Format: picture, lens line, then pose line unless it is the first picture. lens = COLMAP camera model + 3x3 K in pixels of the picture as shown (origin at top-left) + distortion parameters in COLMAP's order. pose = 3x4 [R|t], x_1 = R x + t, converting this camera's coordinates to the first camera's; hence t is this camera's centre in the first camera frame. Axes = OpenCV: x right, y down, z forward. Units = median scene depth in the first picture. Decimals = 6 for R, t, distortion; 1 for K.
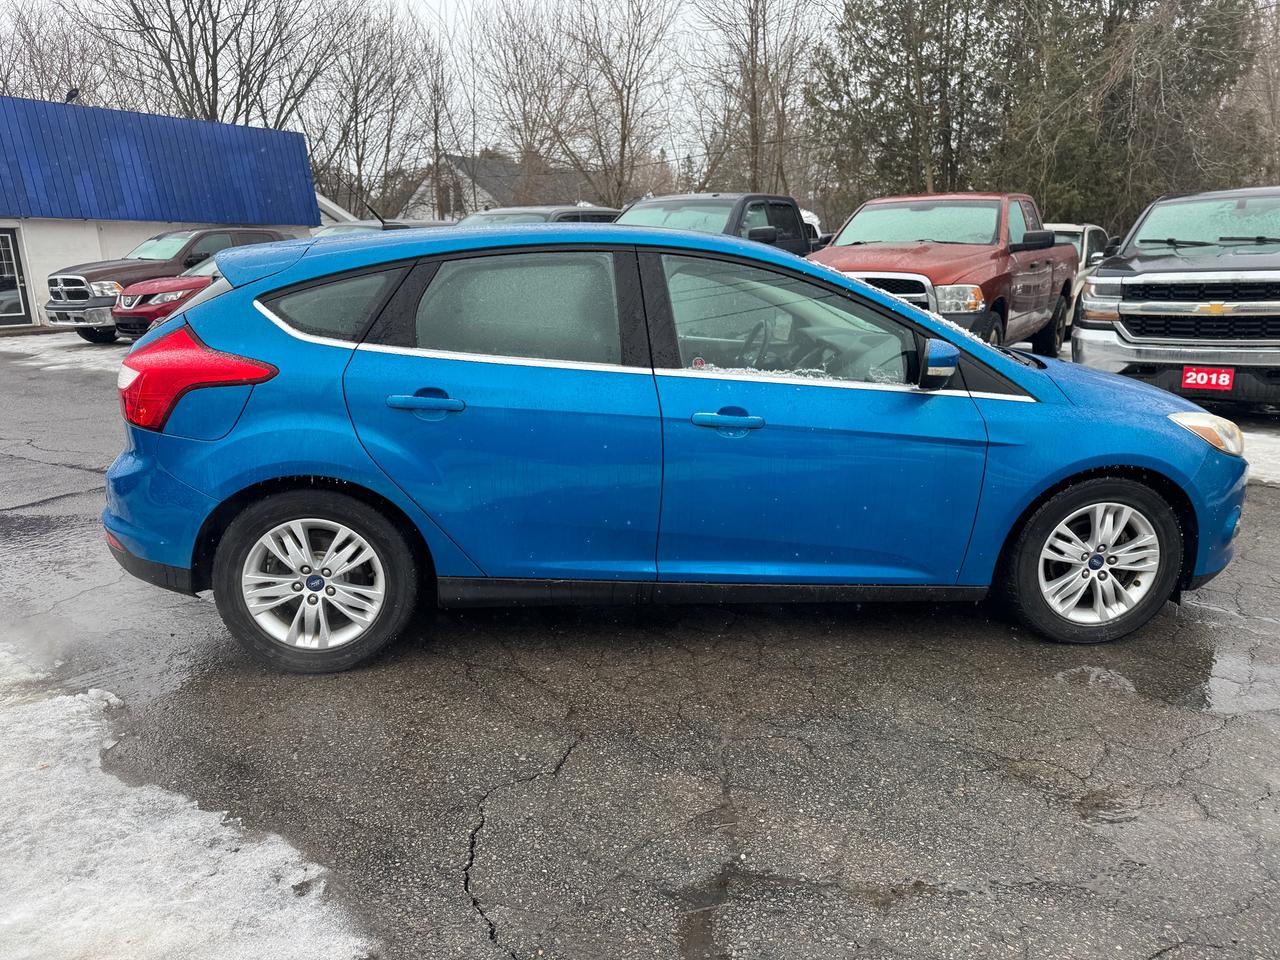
lens RADIAL K [[884.9, 0, 636.1], [0, 884.9, 481.5], [0, 0, 1]] dist [0.017400, -0.009106]
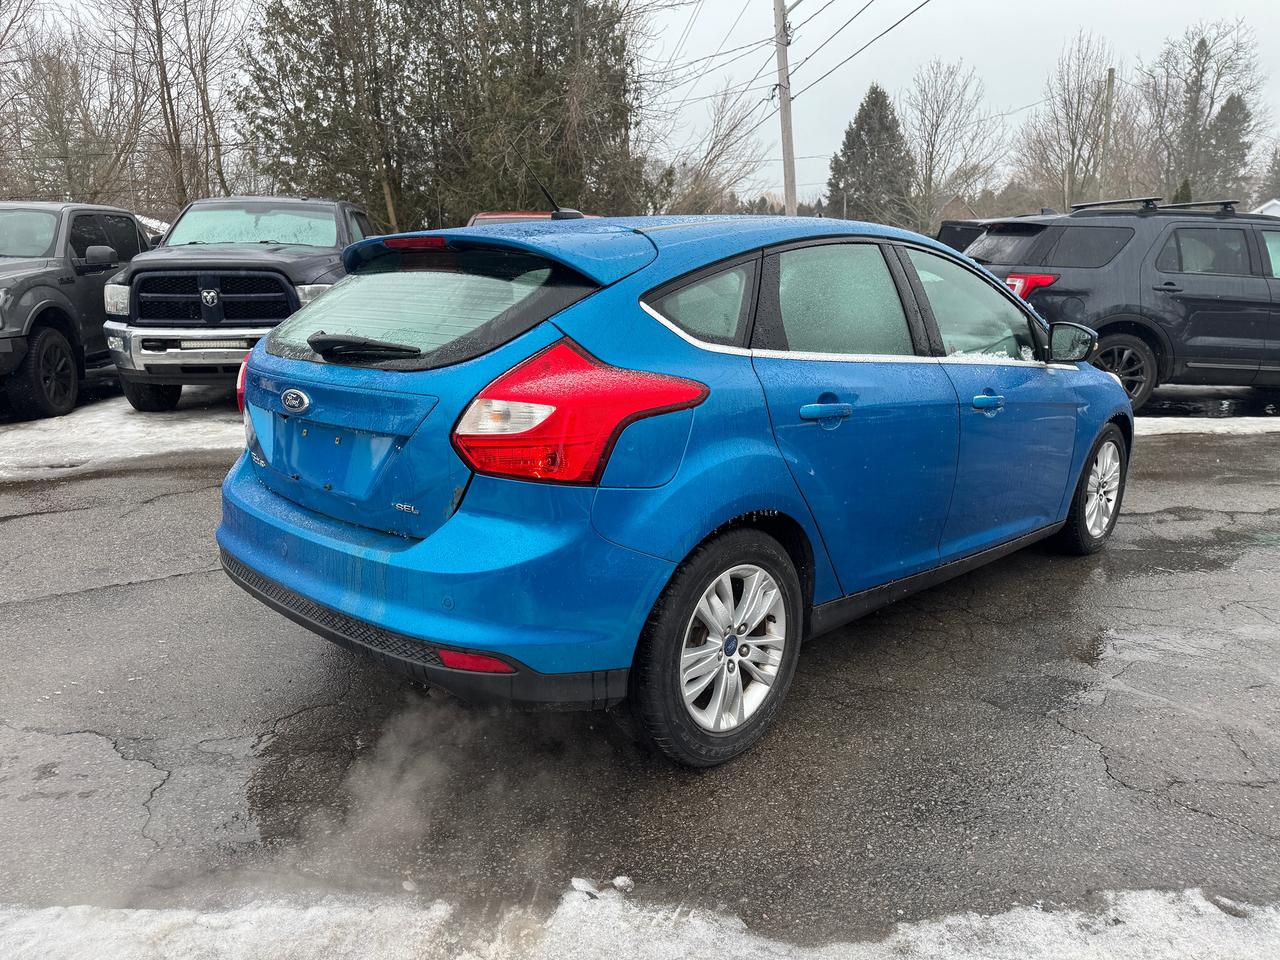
lens RADIAL K [[884.9, 0, 638.1], [0, 884.9, 478.6], [0, 0, 1]] dist [0.017400, -0.009106]
pose [[0.790124, -0.143557, 0.595899, -0.898372], [0.156287, 0.987237, 0.030606, -0.075477], [-0.592687, 0.068949, 0.802476, 0.390907]]
